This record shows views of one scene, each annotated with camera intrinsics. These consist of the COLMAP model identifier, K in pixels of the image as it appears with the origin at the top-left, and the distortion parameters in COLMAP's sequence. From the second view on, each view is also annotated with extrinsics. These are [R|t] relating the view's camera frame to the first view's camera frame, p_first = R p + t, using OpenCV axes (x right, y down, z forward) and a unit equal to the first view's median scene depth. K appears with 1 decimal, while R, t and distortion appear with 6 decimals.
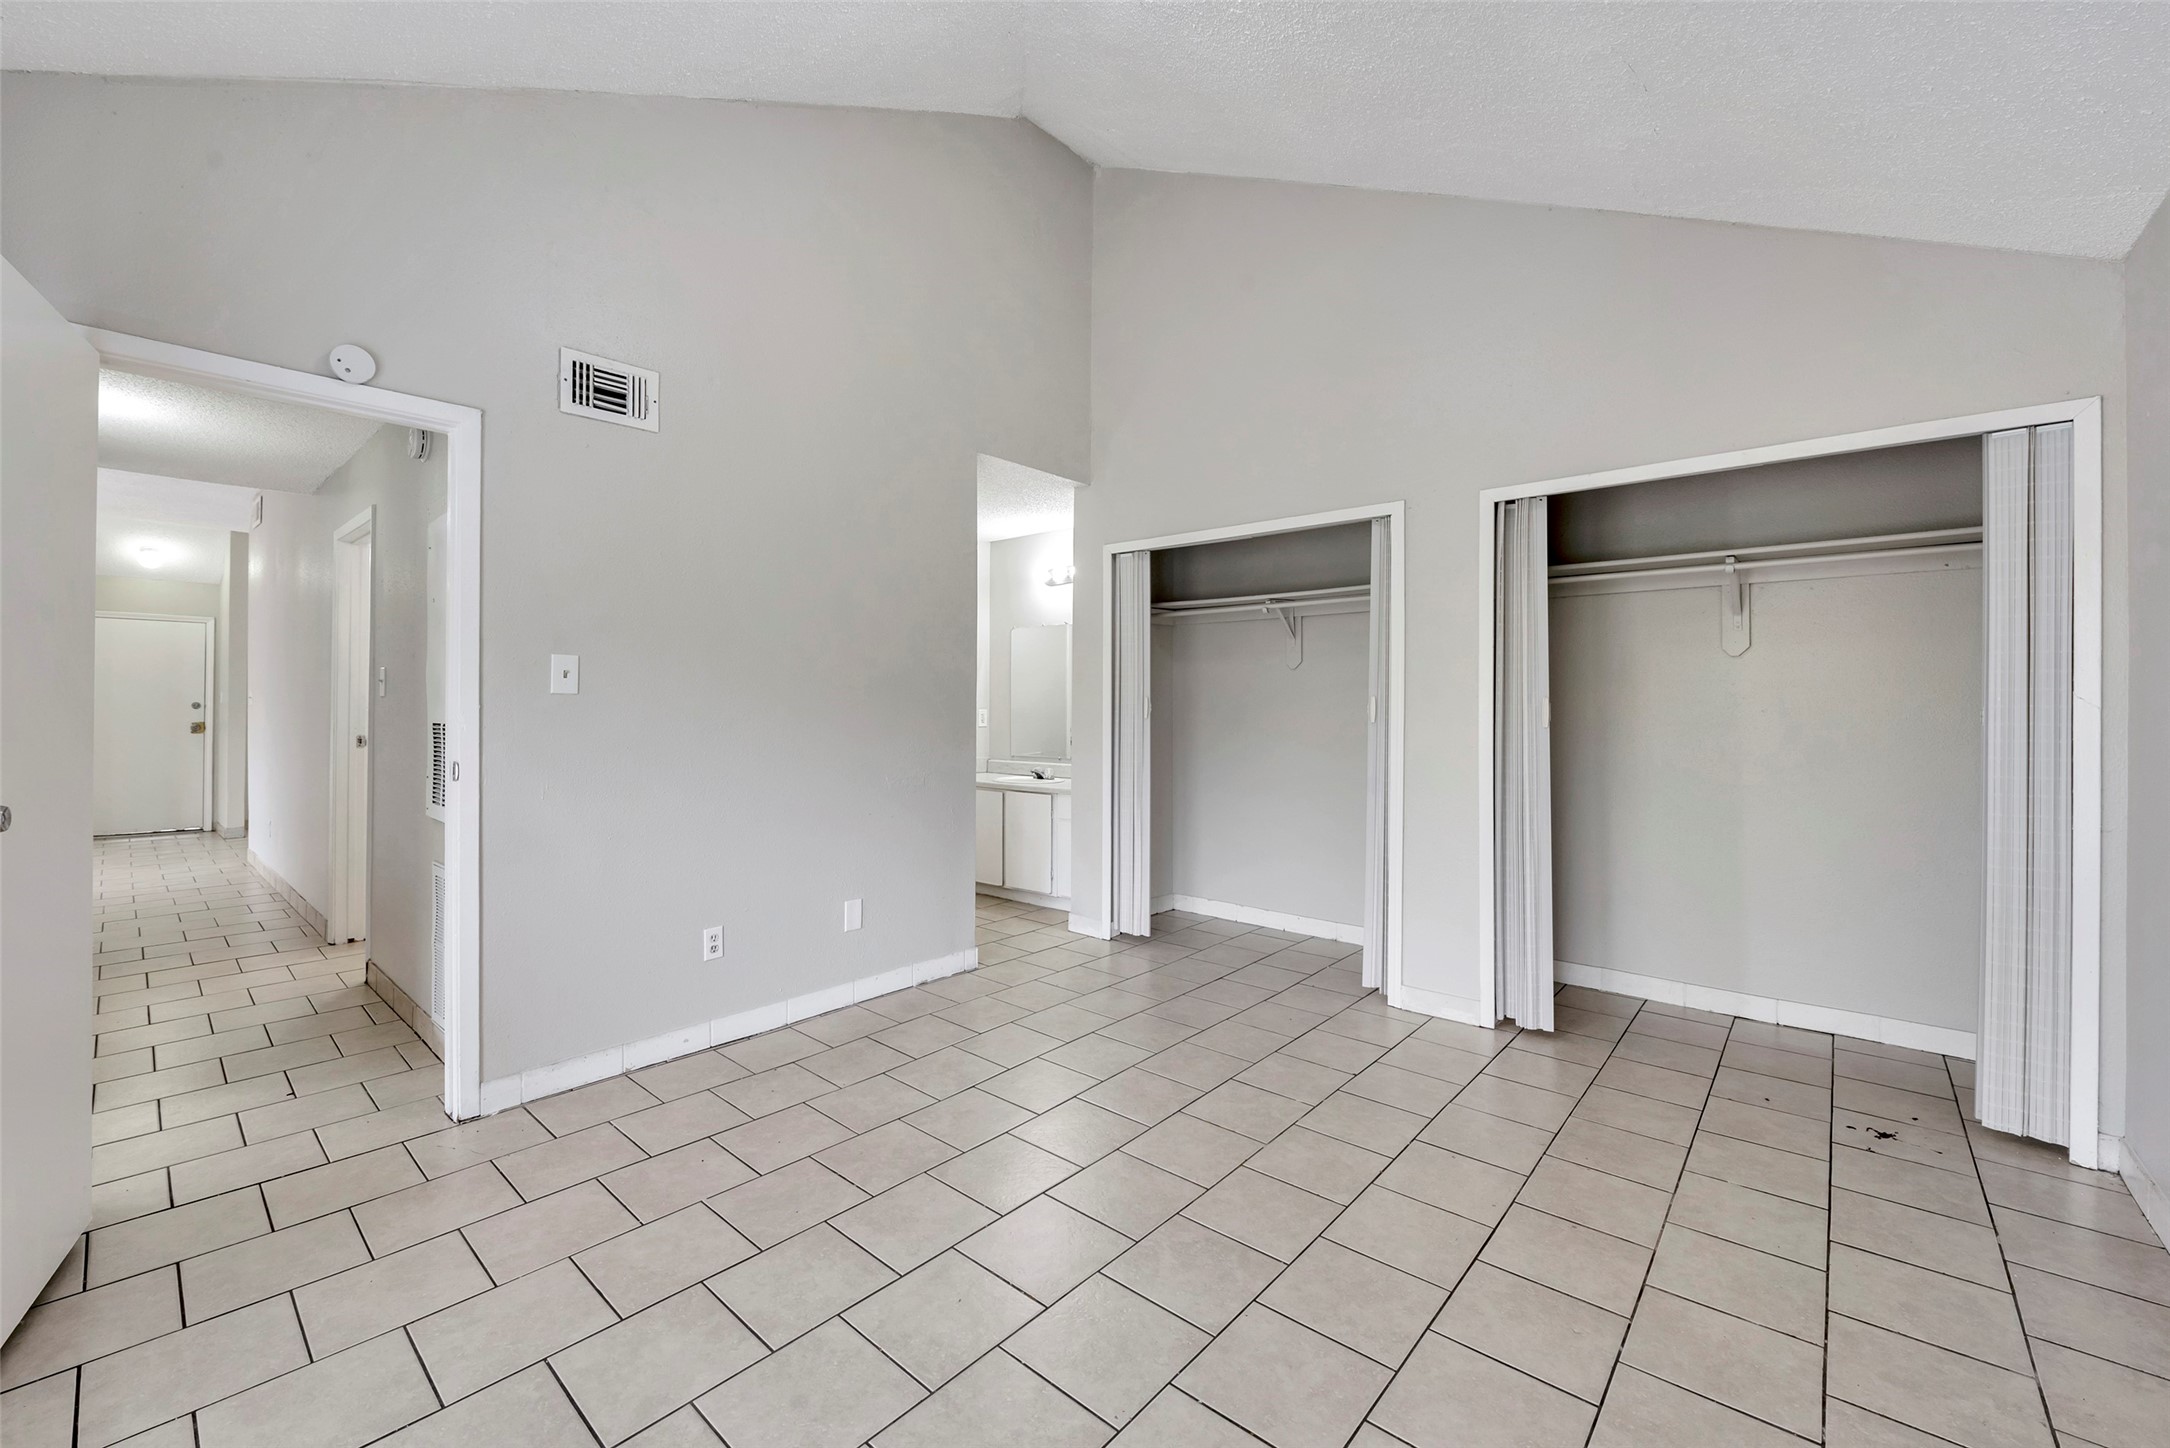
lens RADIAL K [[858.7, 0, 1077.4], [0, 858.7, 708.2], [0, 0, 1]] dist [-0.017814, -0.000240]
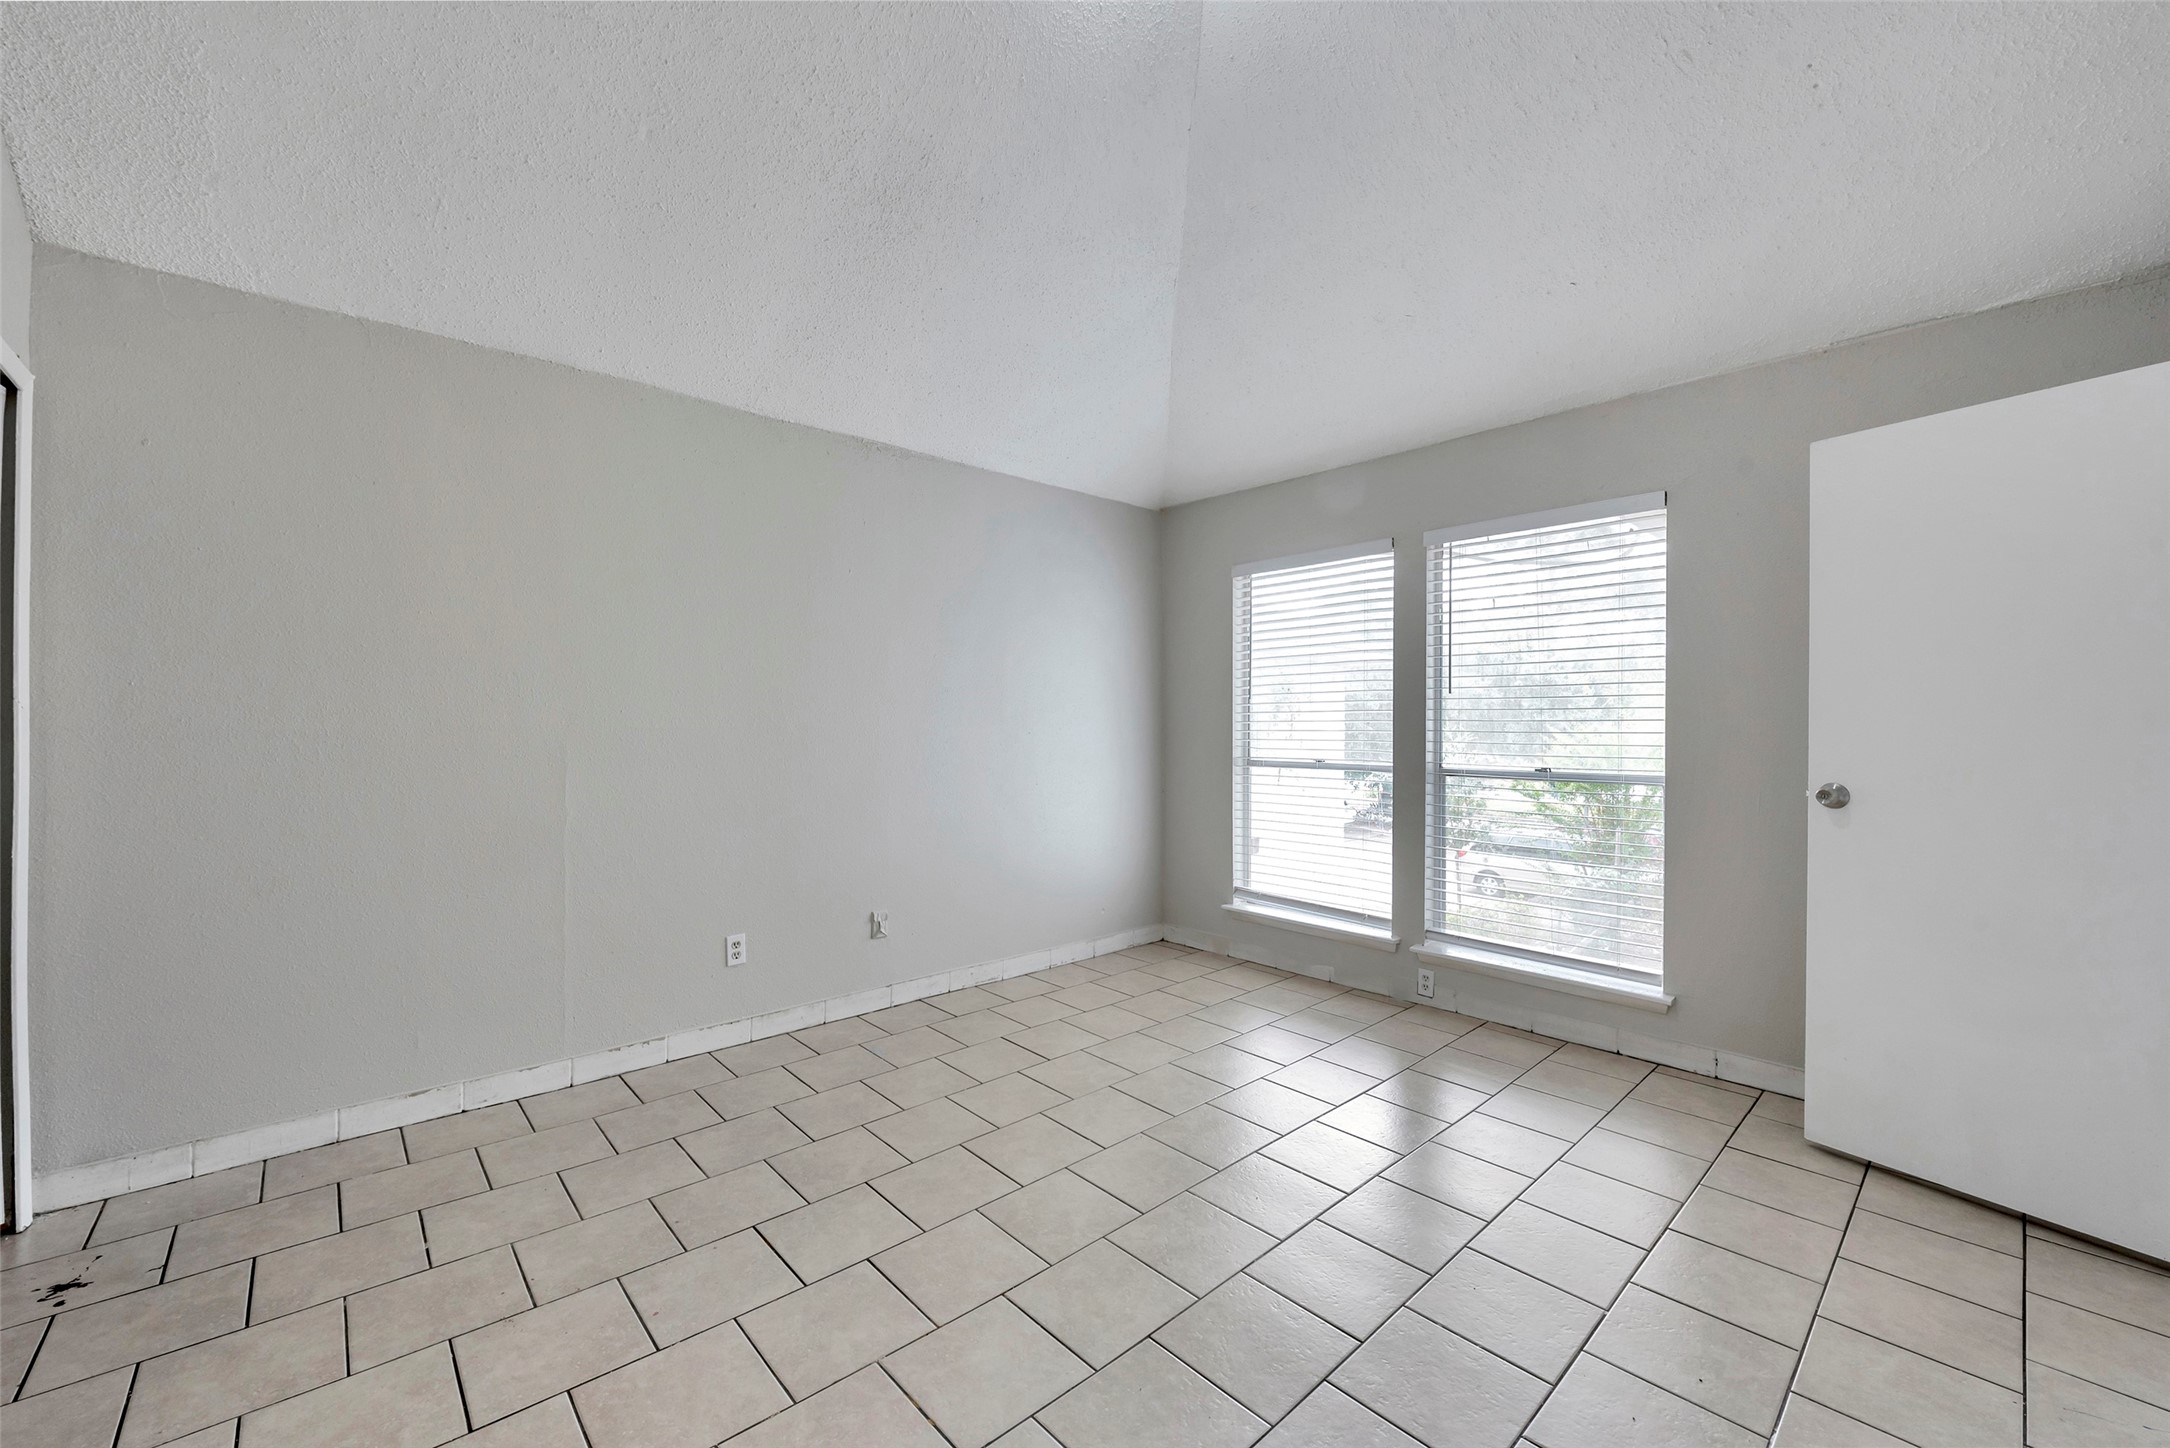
lens RADIAL K [[849.4, 0, 1078.4], [0, 849.4, 731.0], [0, 0, 1]] dist [0.000245, -0.005426]
pose [[-0.993012, -0.001623, 0.118004, -0.017096], [-0.001229, 0.999993, 0.003416, -0.000412], [-0.118008, 0.003247, -0.993007, 1.487411]]
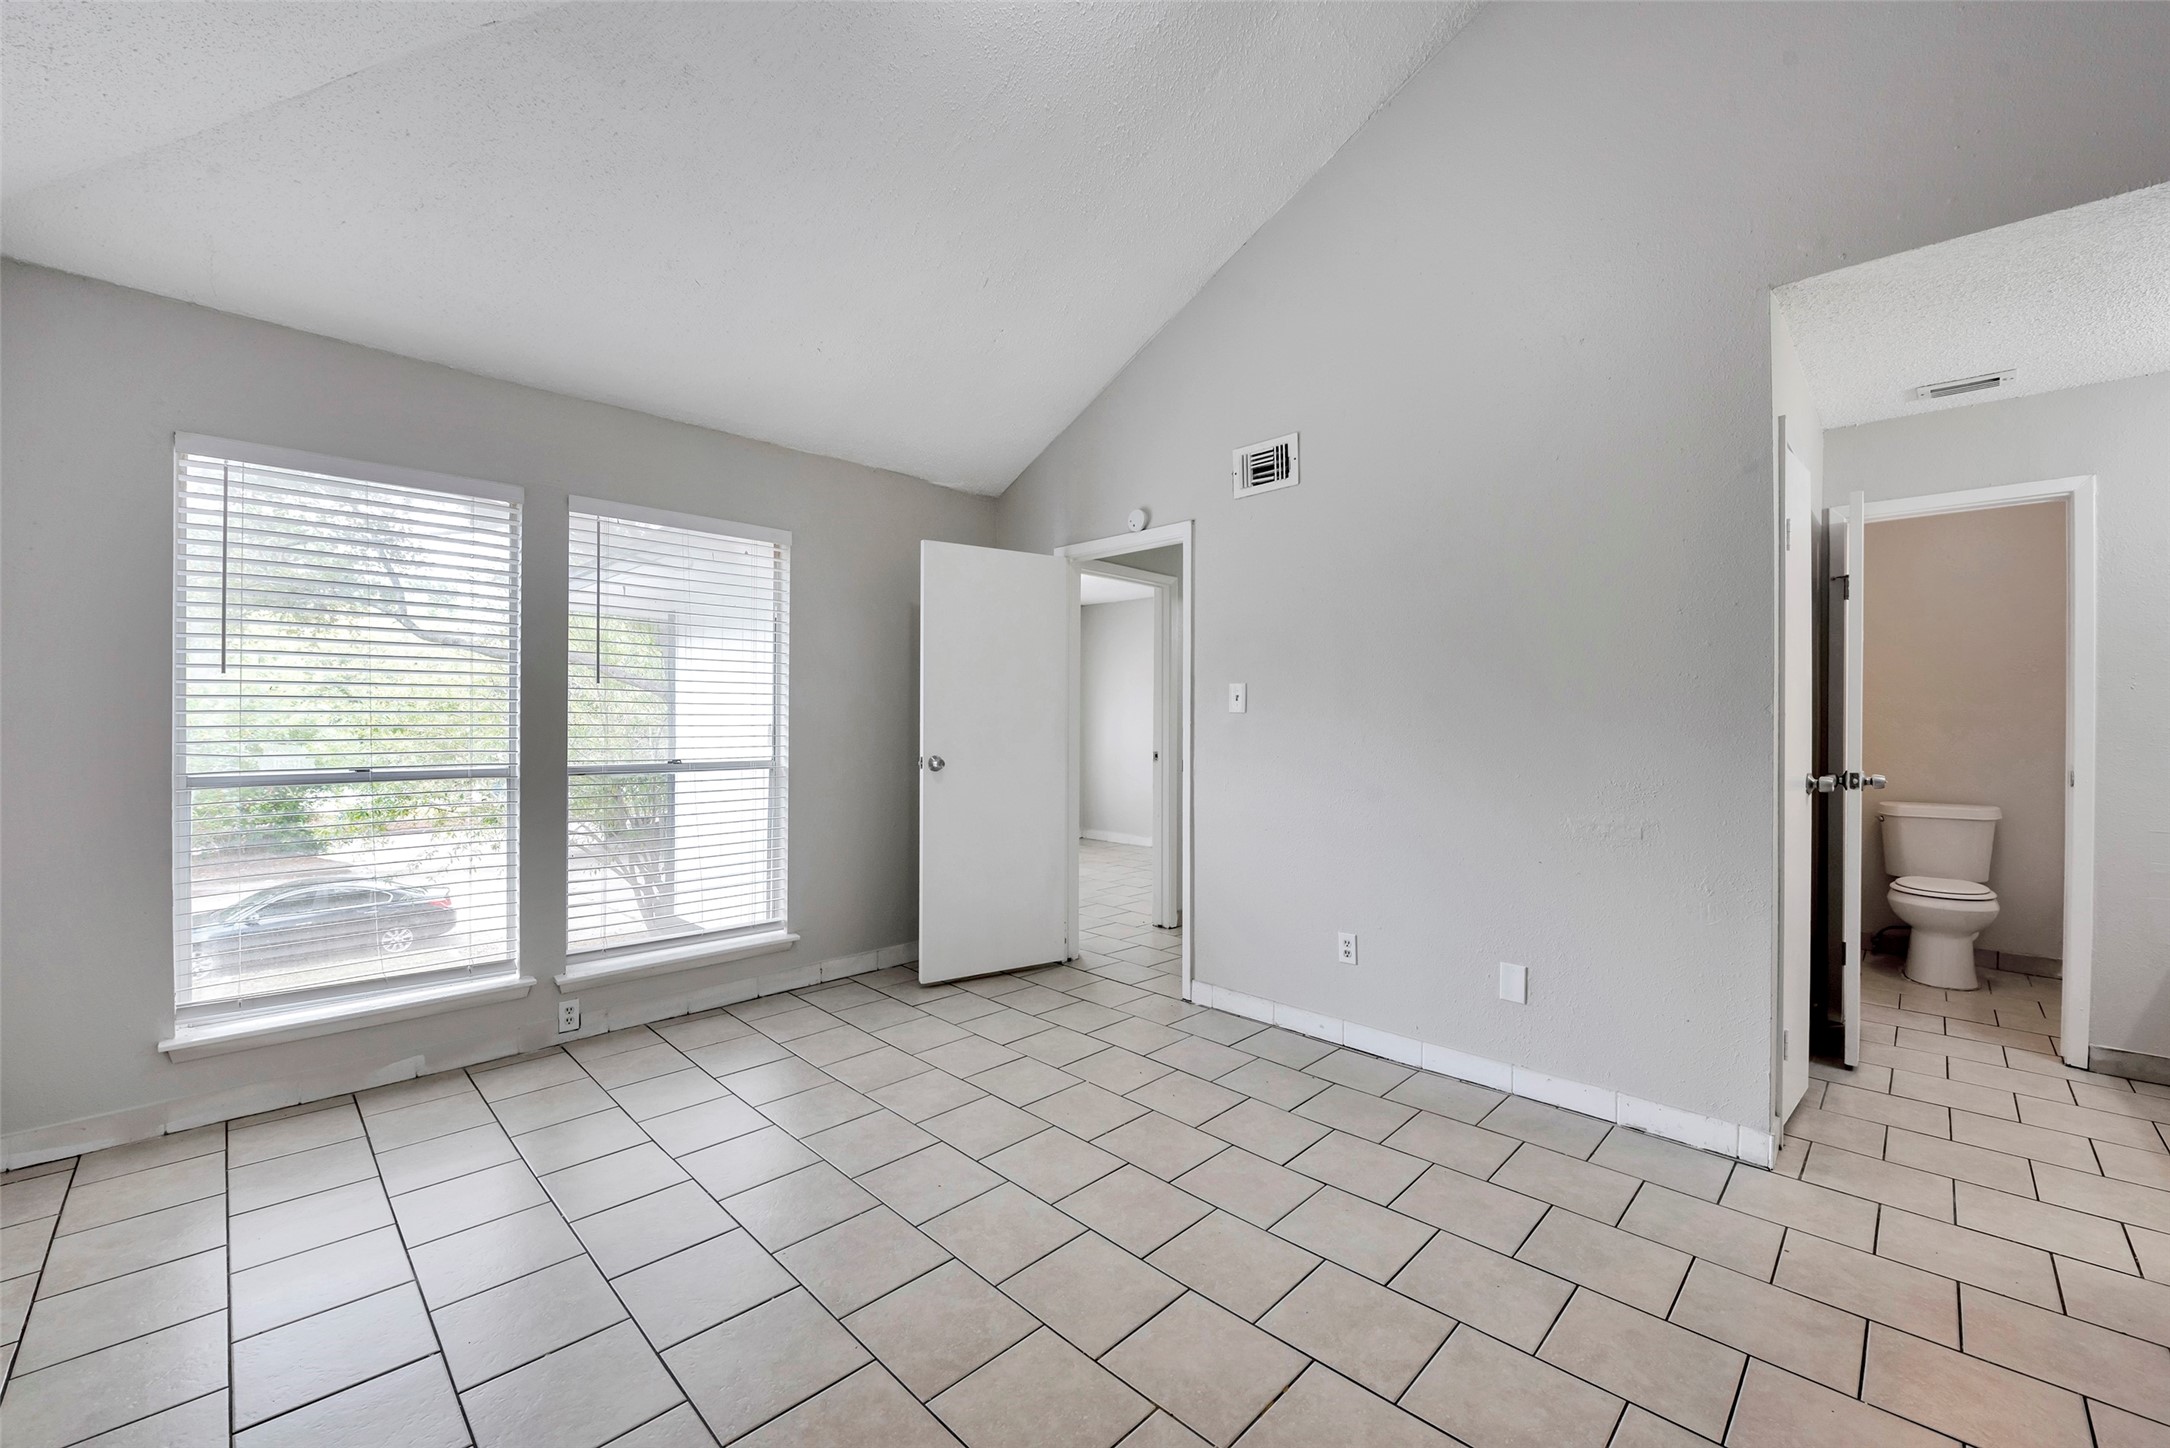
lens RADIAL K [[863.2, 0, 1072.8], [0, 863.2, 719.2], [0, 0, 1]] dist [-0.000663, -0.005697]
pose [[-0.065623, -0.001240, -0.997844, 0.747976], [-0.002712, 0.999996, -0.001064, -0.004526], [0.997841, 0.002636, -0.065626, 0.836818]]
